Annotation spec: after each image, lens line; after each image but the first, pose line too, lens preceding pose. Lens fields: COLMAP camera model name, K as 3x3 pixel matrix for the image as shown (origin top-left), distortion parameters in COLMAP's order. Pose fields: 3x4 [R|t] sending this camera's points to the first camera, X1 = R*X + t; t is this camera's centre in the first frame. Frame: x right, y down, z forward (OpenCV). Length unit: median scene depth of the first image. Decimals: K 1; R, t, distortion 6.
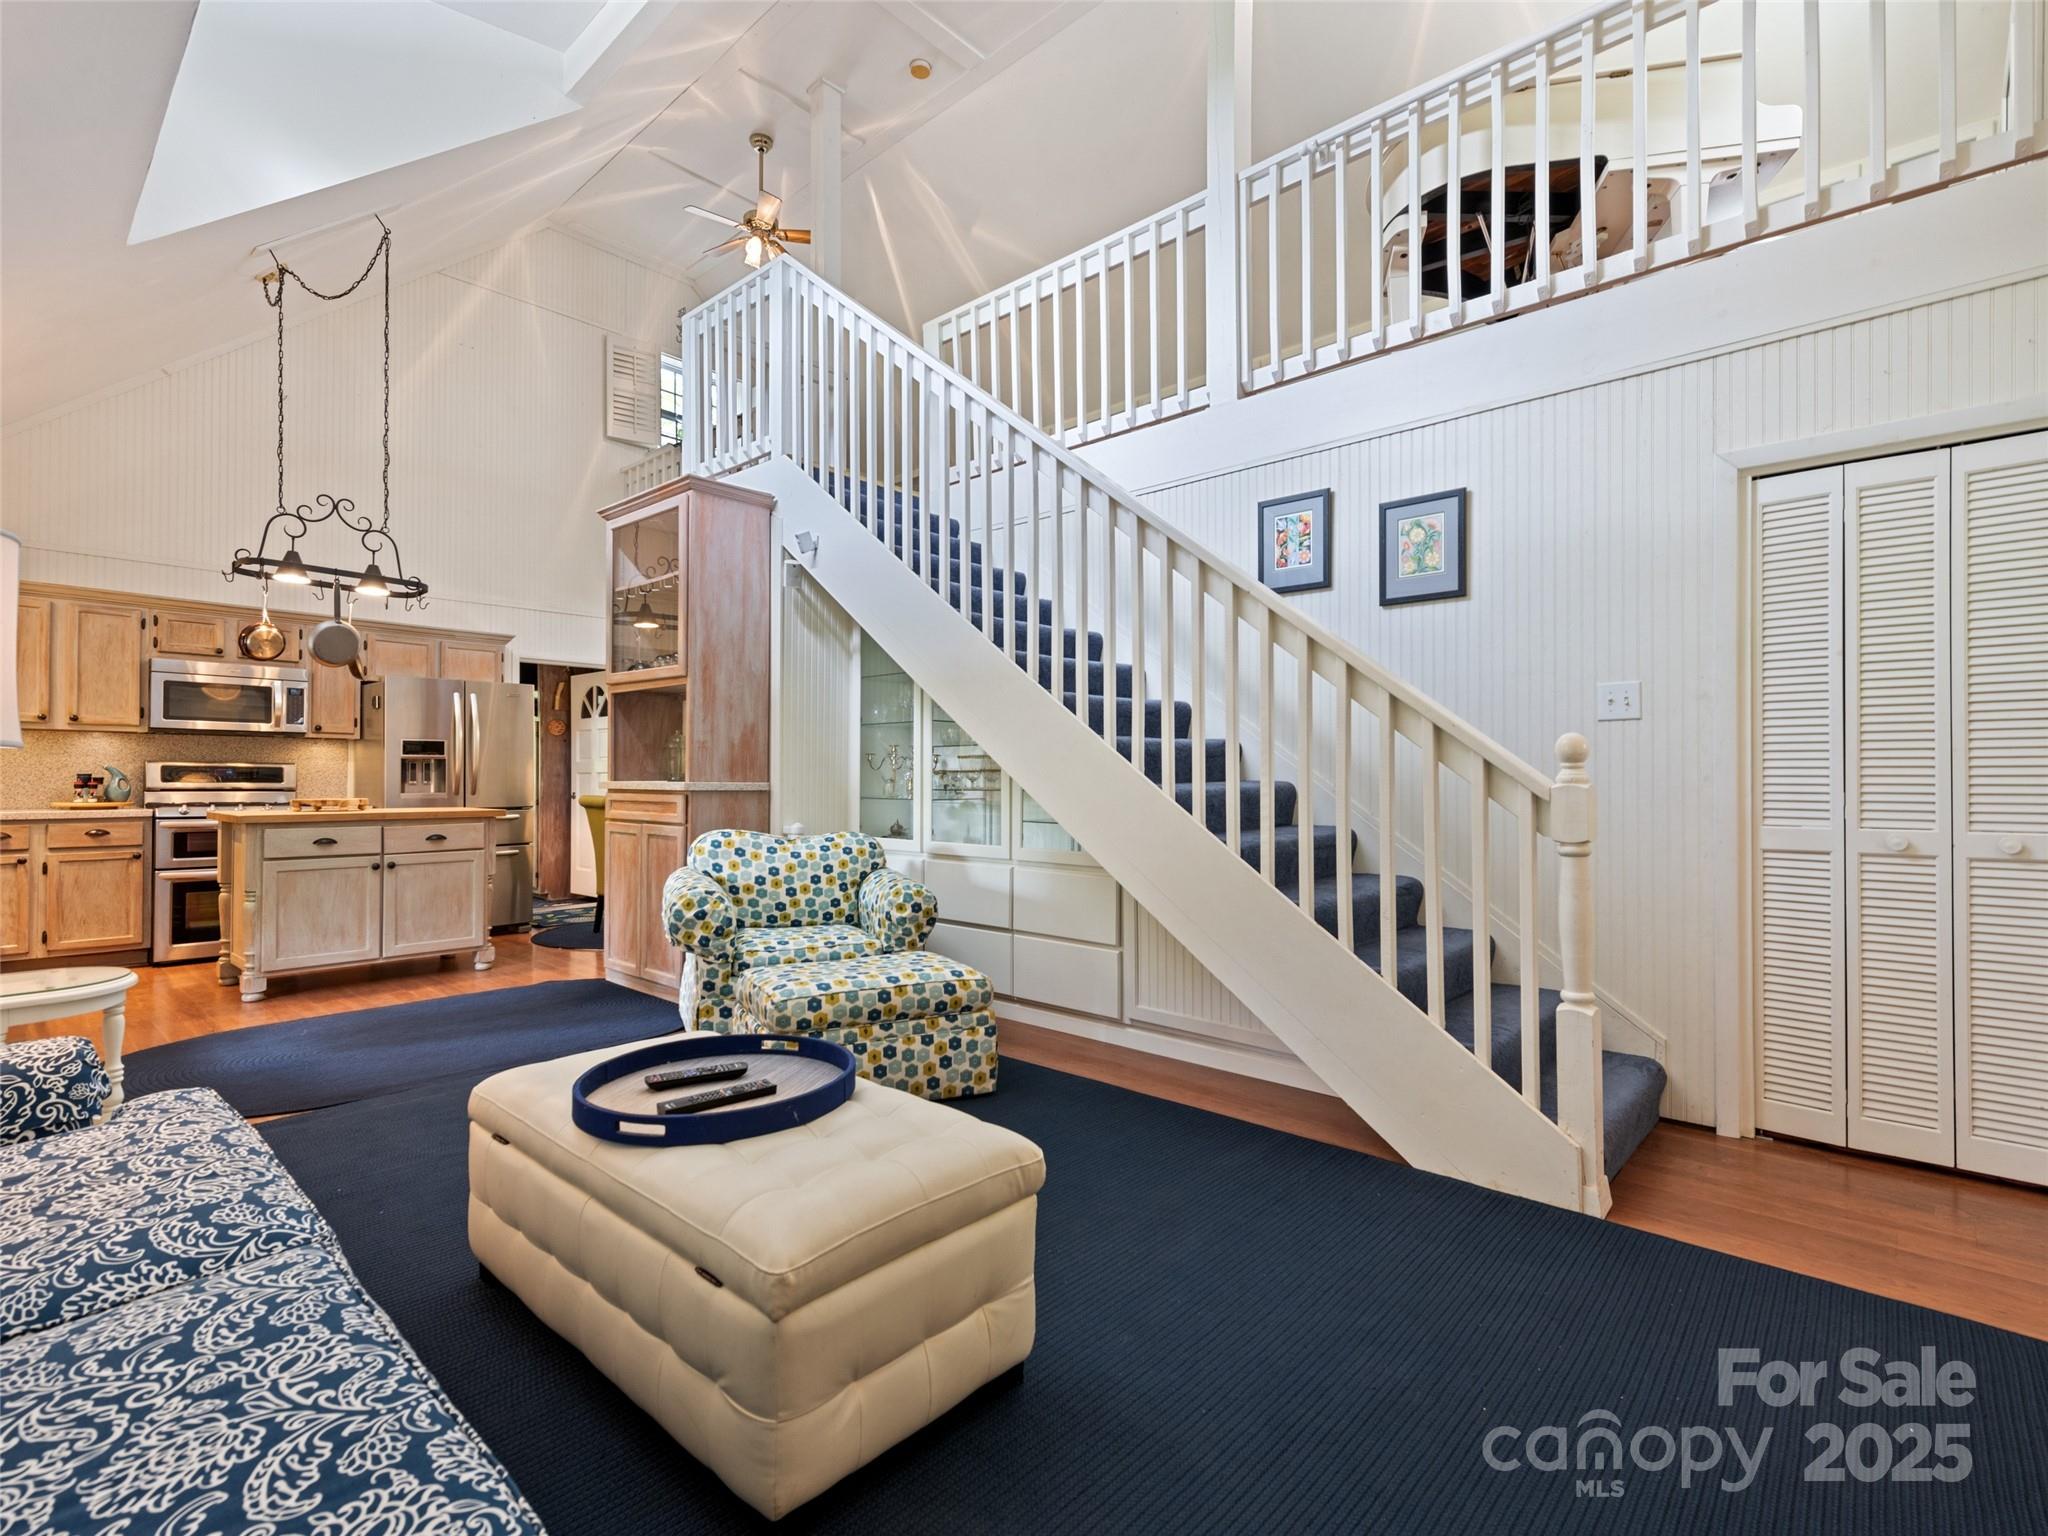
lens RADIAL K [[969.3, 0, 1023.2], [0, 969.3, 771.4], [0, 0, 1]] dist [0.013449, -0.002402]
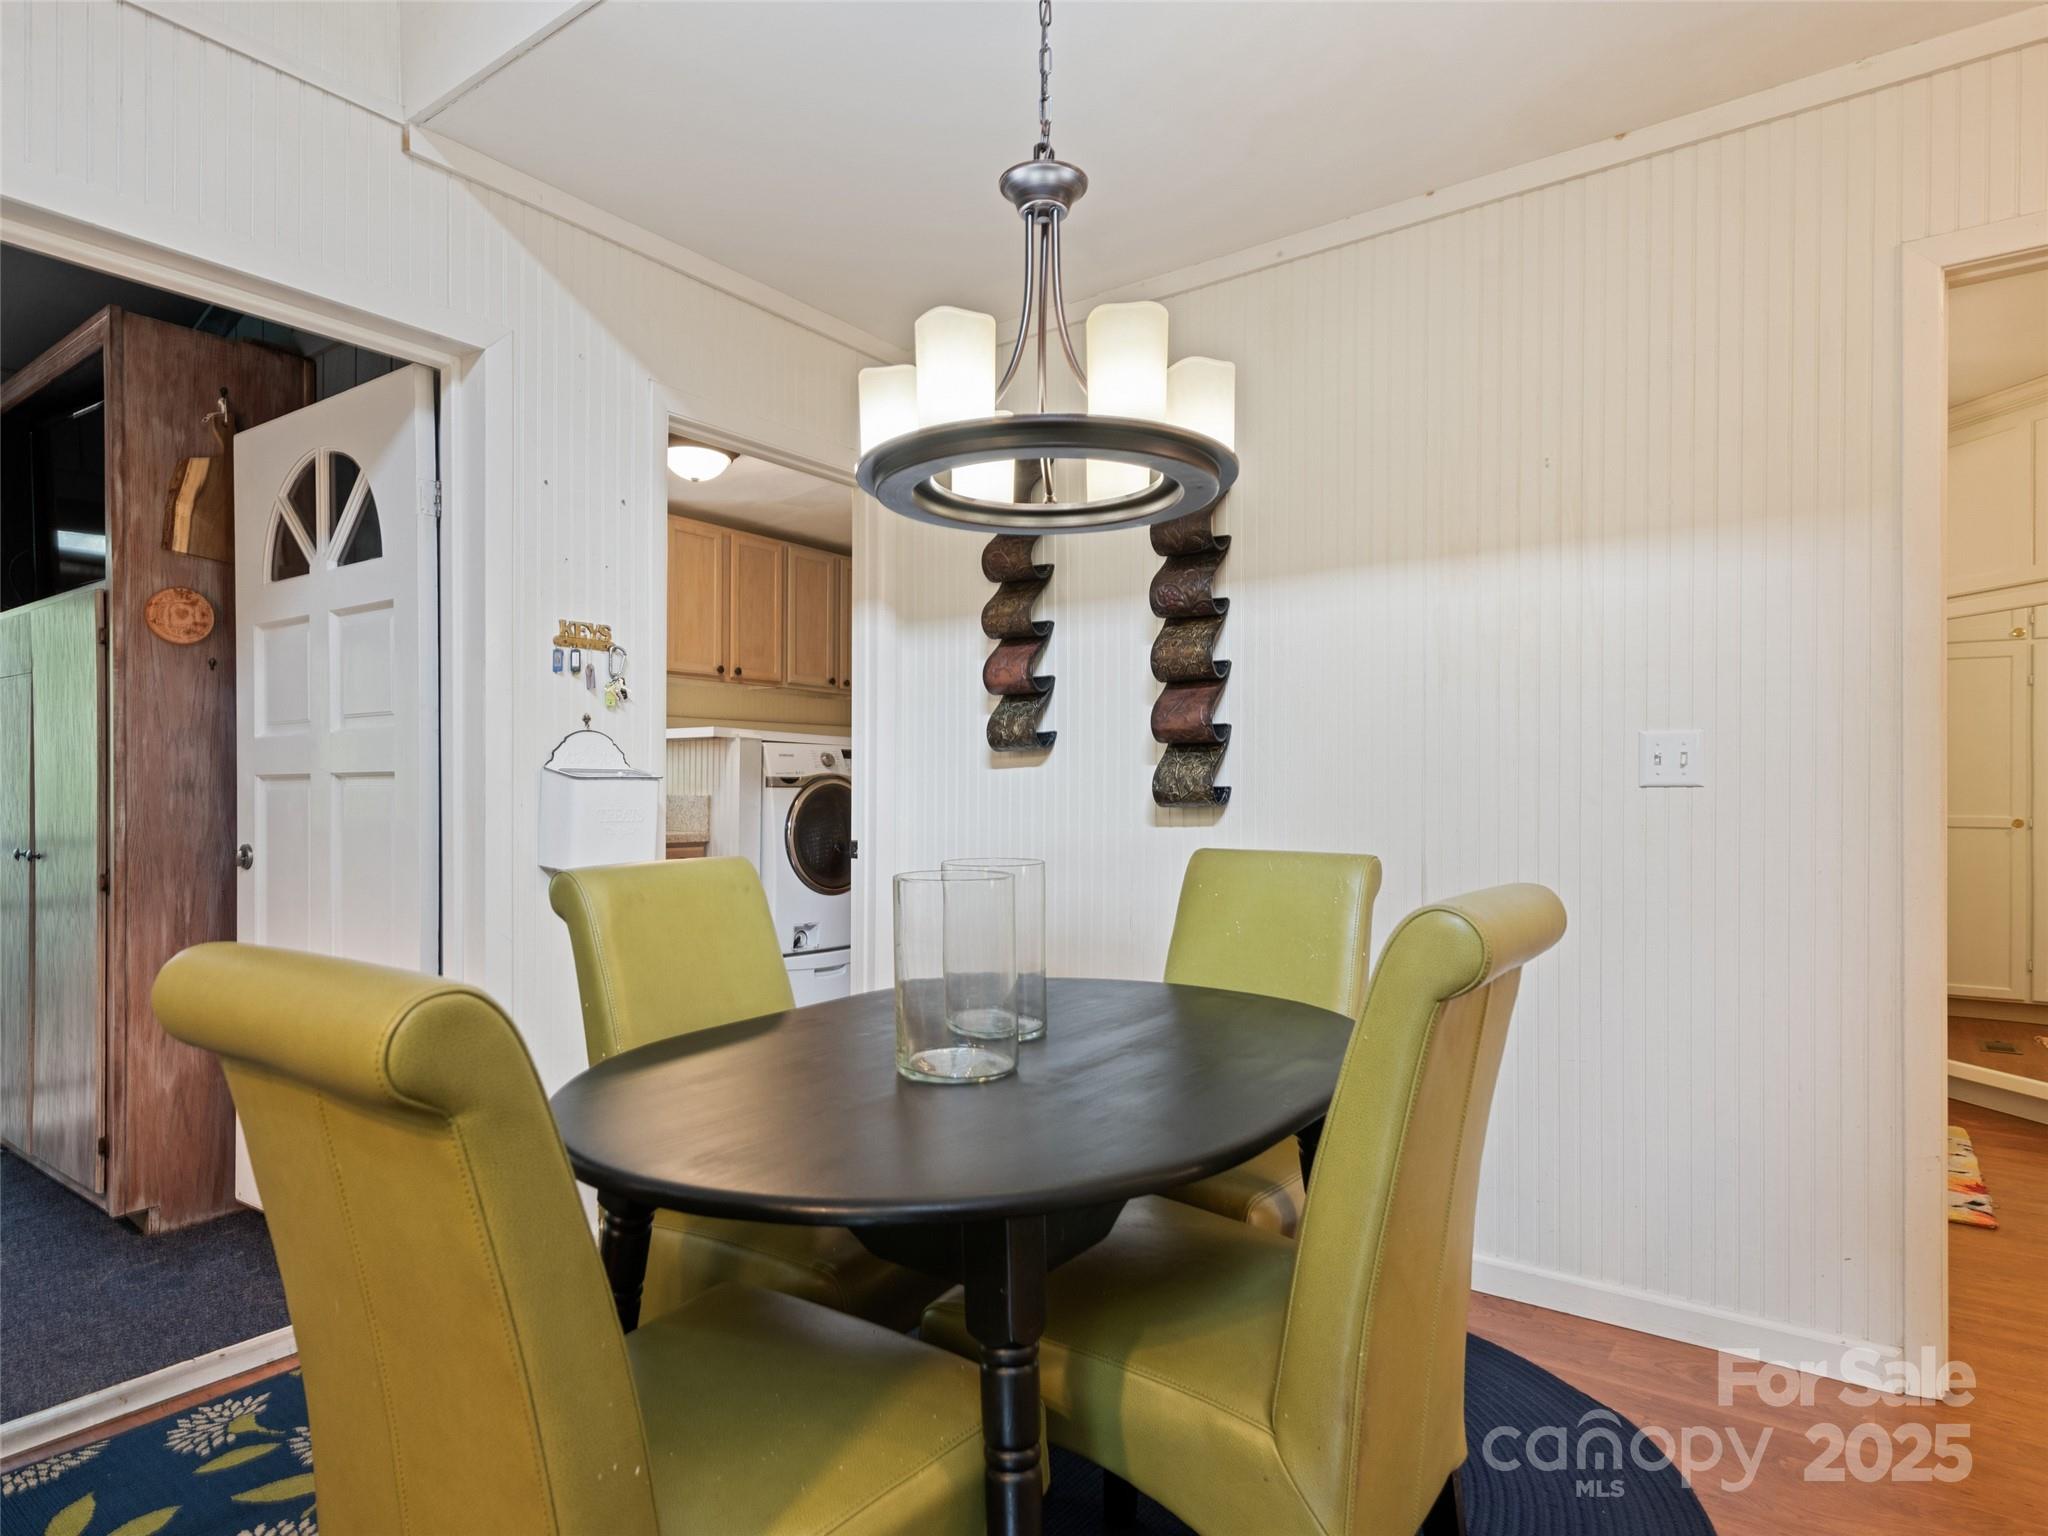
lens RADIAL K [[1169.7, 0, 1004.0], [0, 1169.7, 787.4], [0, 0, 1]] dist [0.025296, -0.002303]
pose [[0.994447, -0.002526, 0.105212, -0.470750], [0.002184, 0.999992, 0.003360, 0.007028], [-0.105220, -0.003111, 0.994444, 1.070033]]
